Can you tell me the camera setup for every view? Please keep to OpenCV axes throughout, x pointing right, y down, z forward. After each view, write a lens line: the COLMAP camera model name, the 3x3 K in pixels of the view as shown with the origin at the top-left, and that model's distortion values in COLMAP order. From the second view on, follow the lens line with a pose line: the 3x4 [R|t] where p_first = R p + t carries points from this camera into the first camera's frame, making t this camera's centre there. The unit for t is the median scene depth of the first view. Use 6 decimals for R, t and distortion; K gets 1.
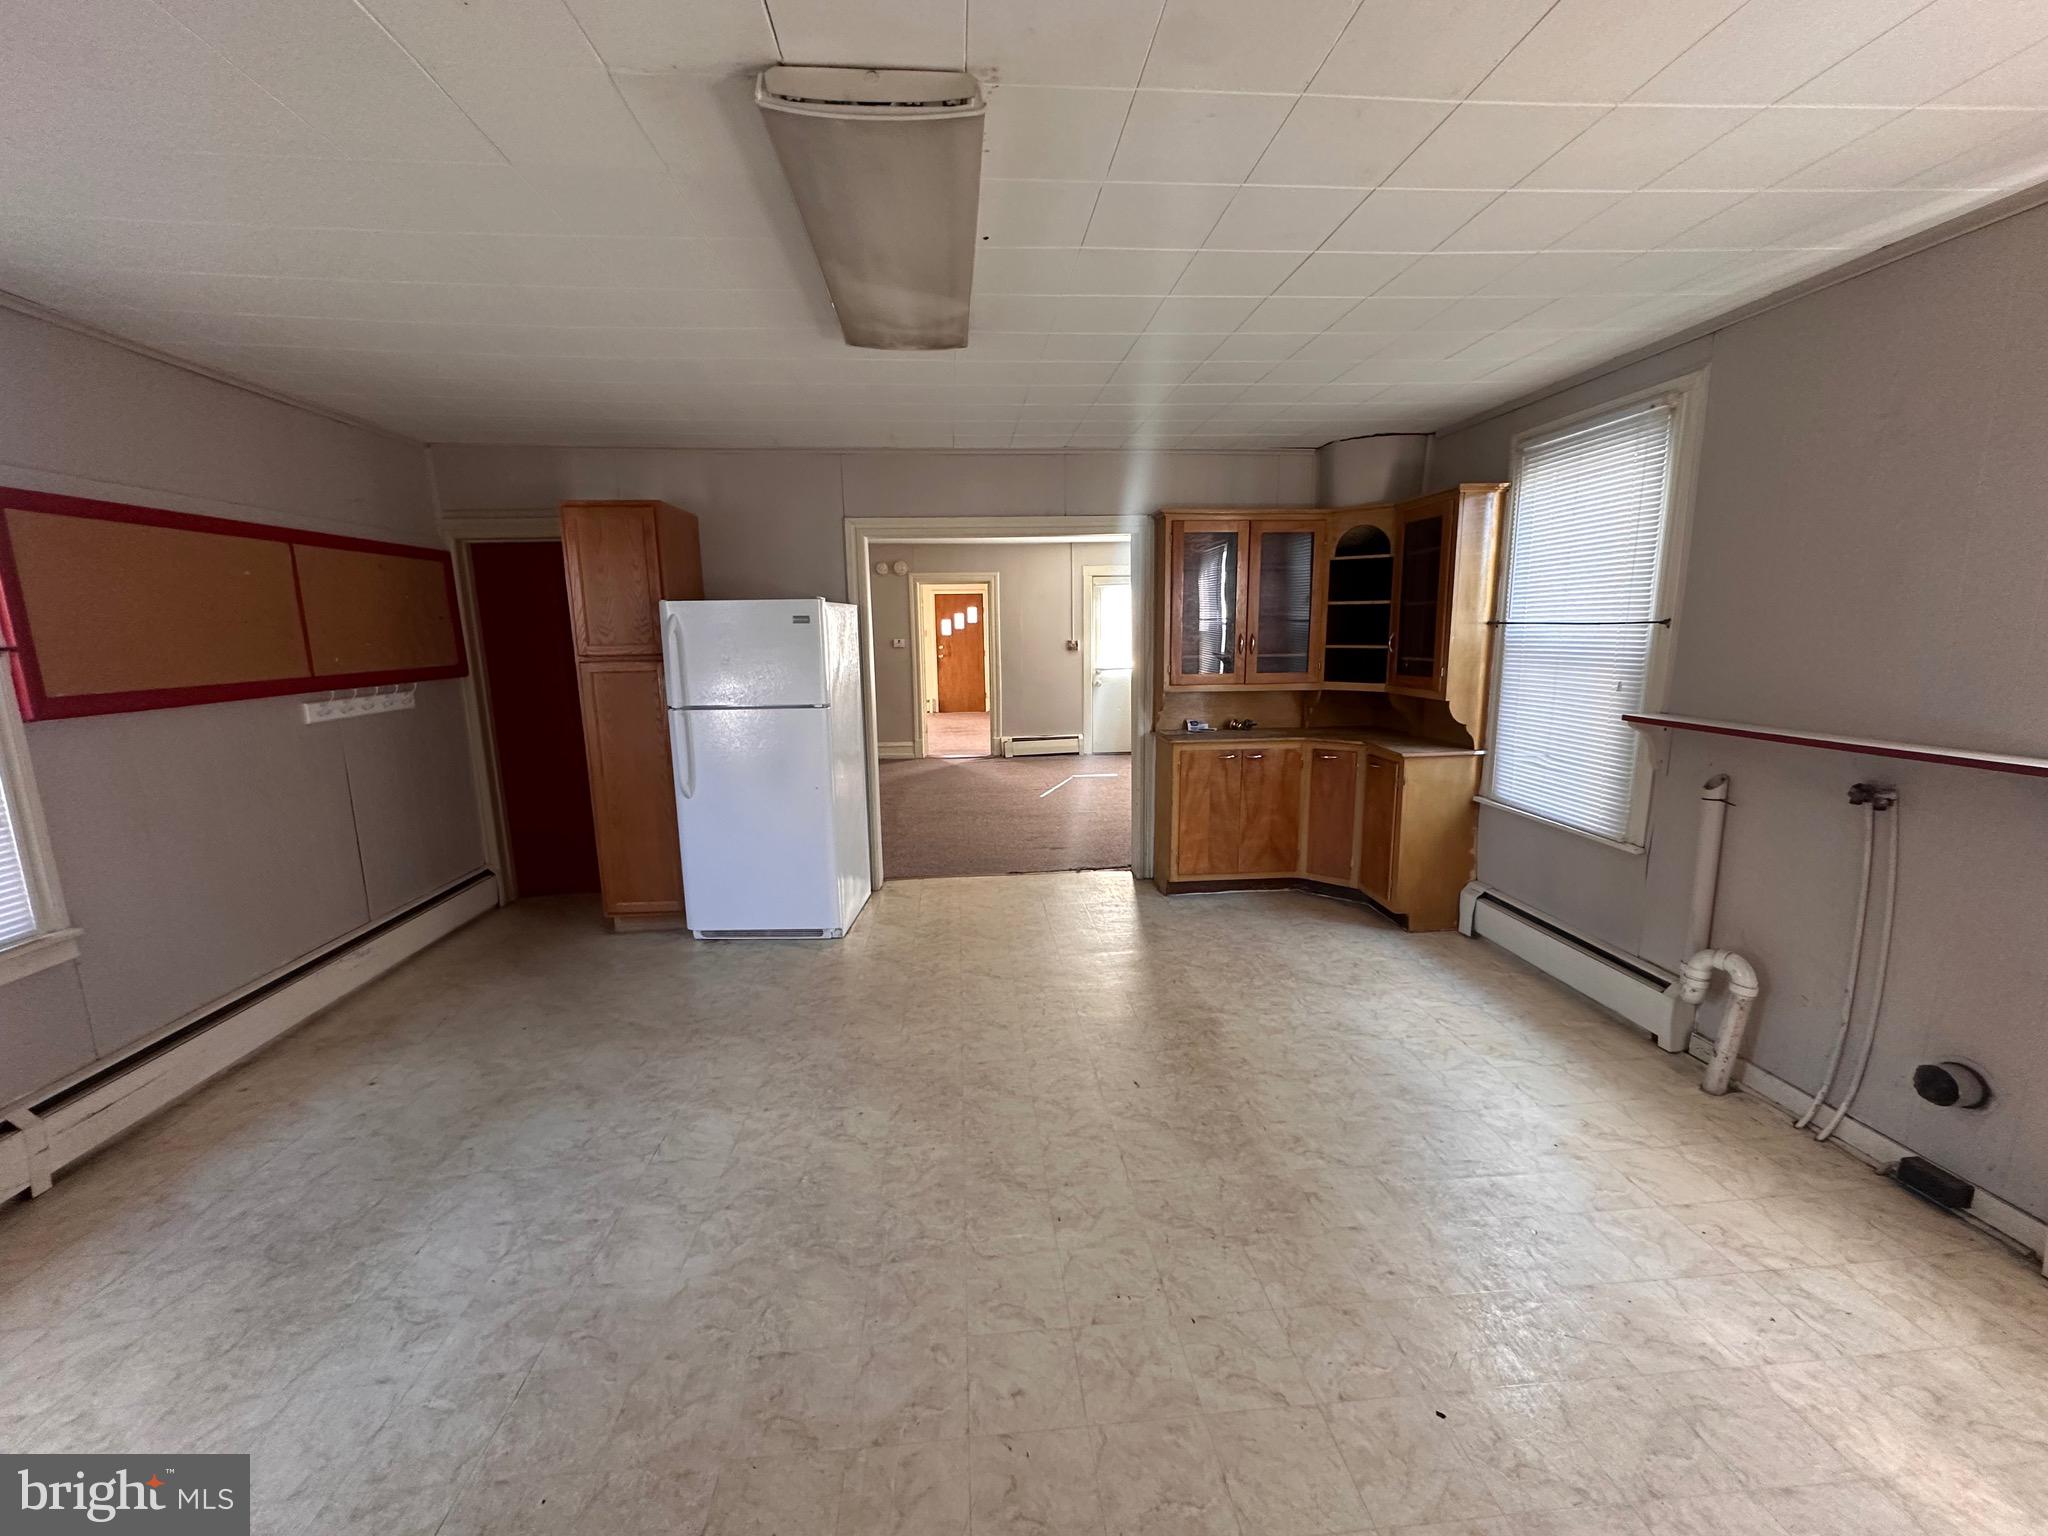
lens RADIAL K [[813.9, 0, 1024.0], [0, 813.9, 768.0], [0, 0, 1]] dist [0.002471, 0.000144]
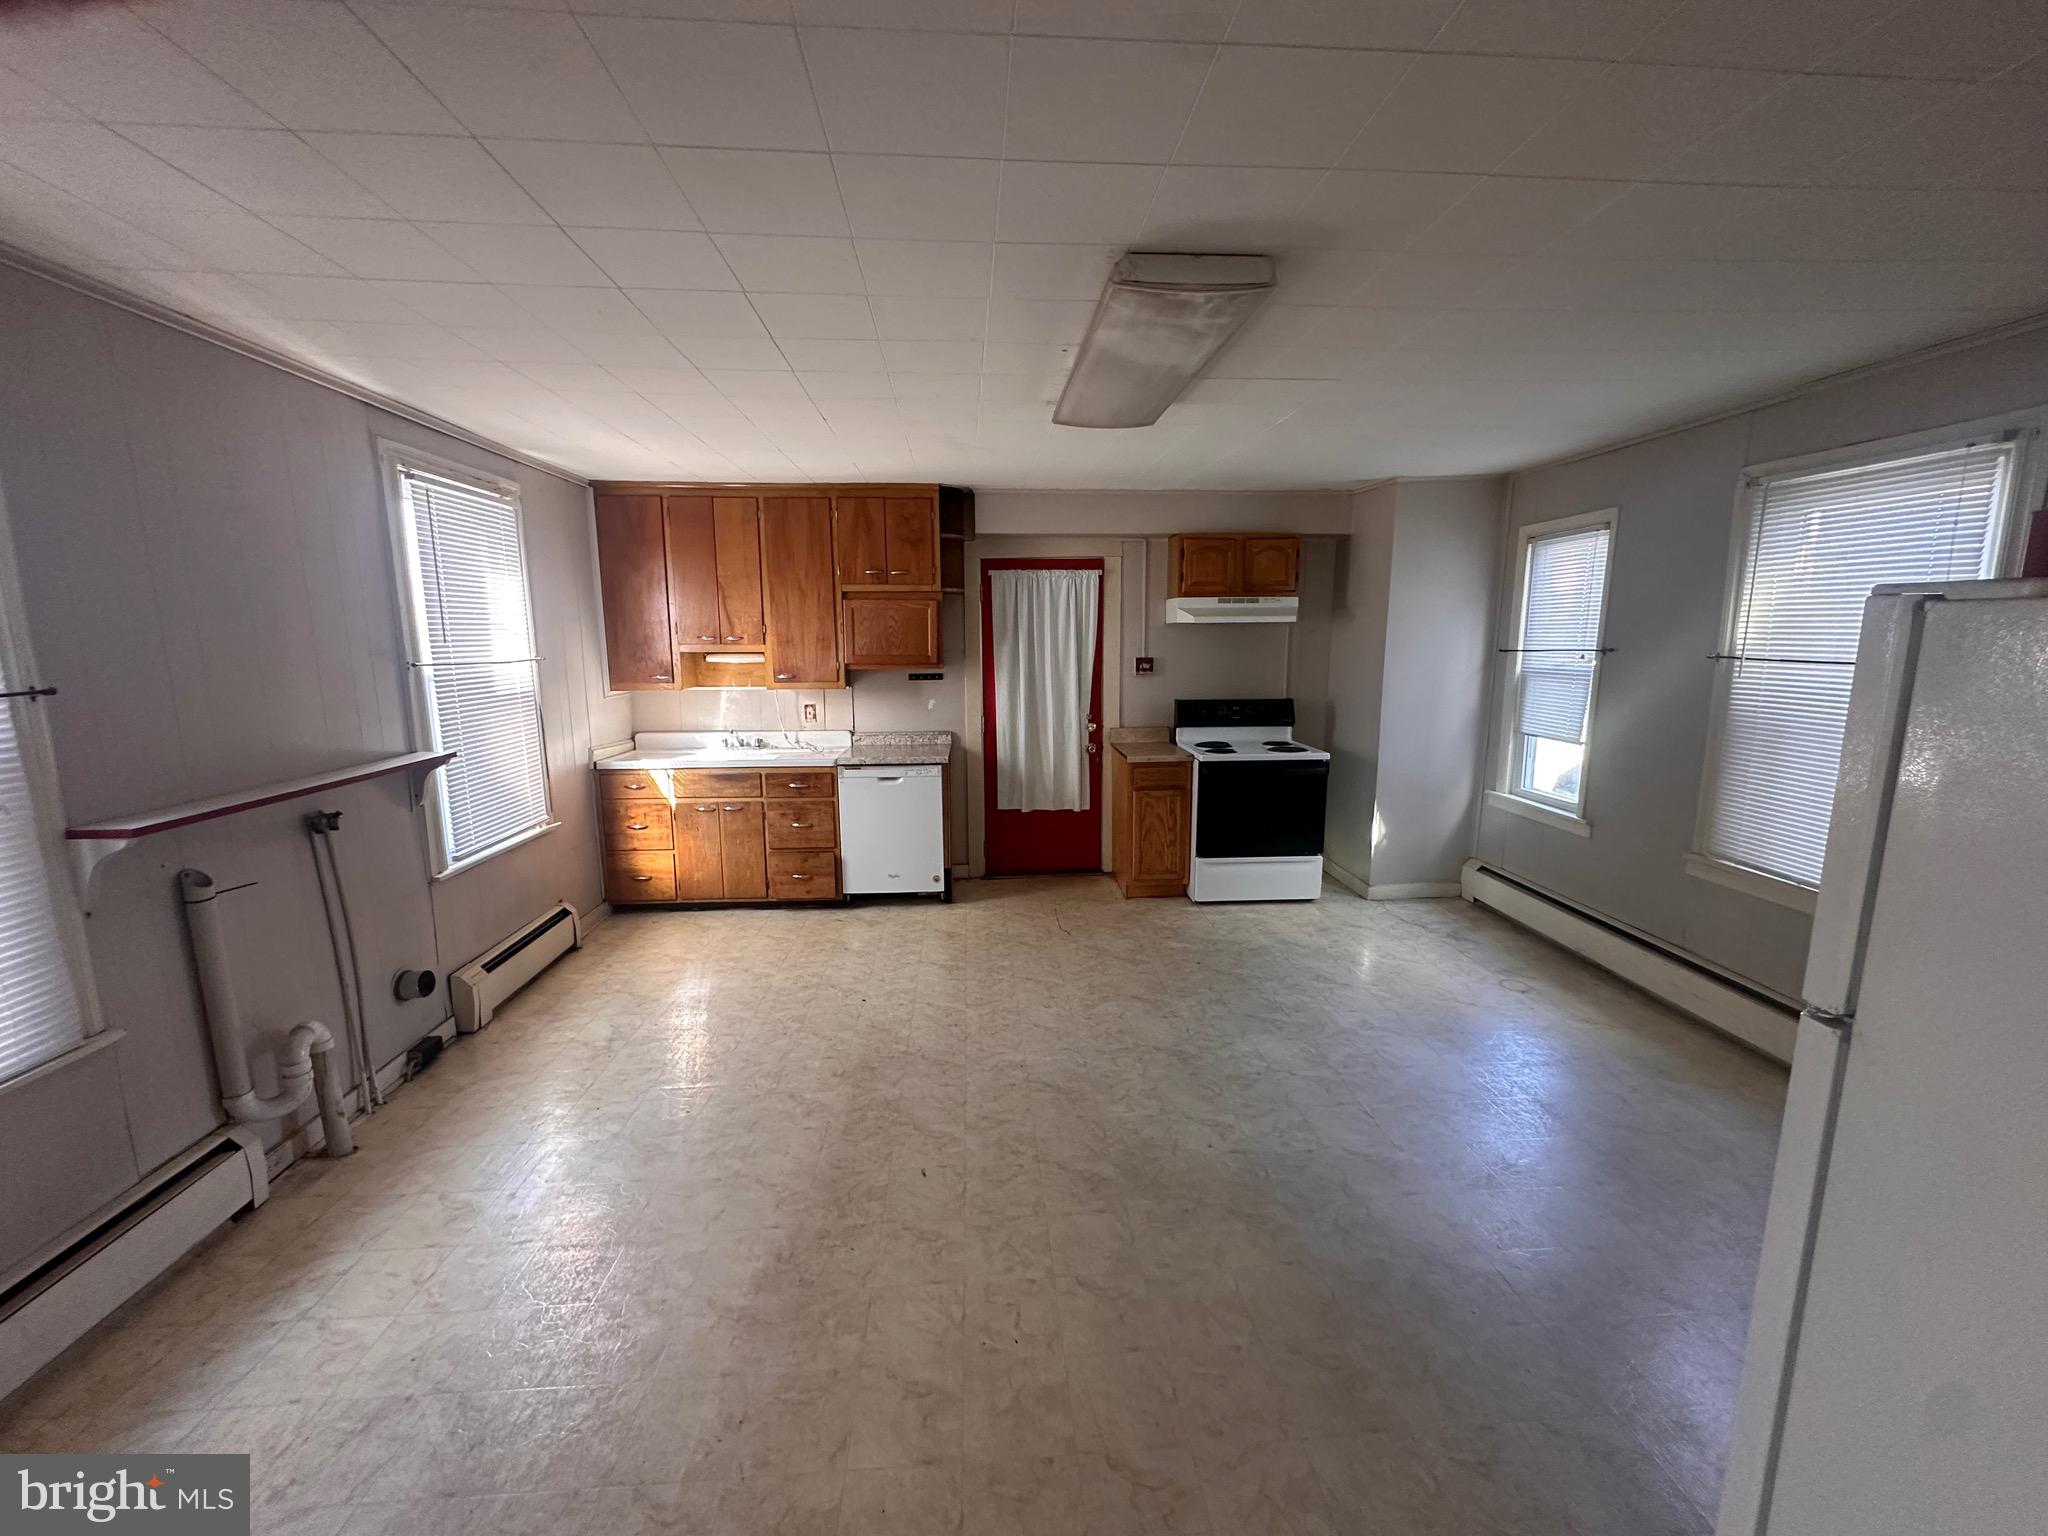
lens RADIAL K [[813.9, 0, 1024.0], [0, 813.9, 768.0], [0, 0, 1]] dist [0.002471, 0.000144]
pose [[-0.999595, 0.018579, 0.021566, -0.002403], [0.024732, 0.941927, 0.334907, -0.395167], [-0.014091, 0.335304, -0.942005, 1.990029]]
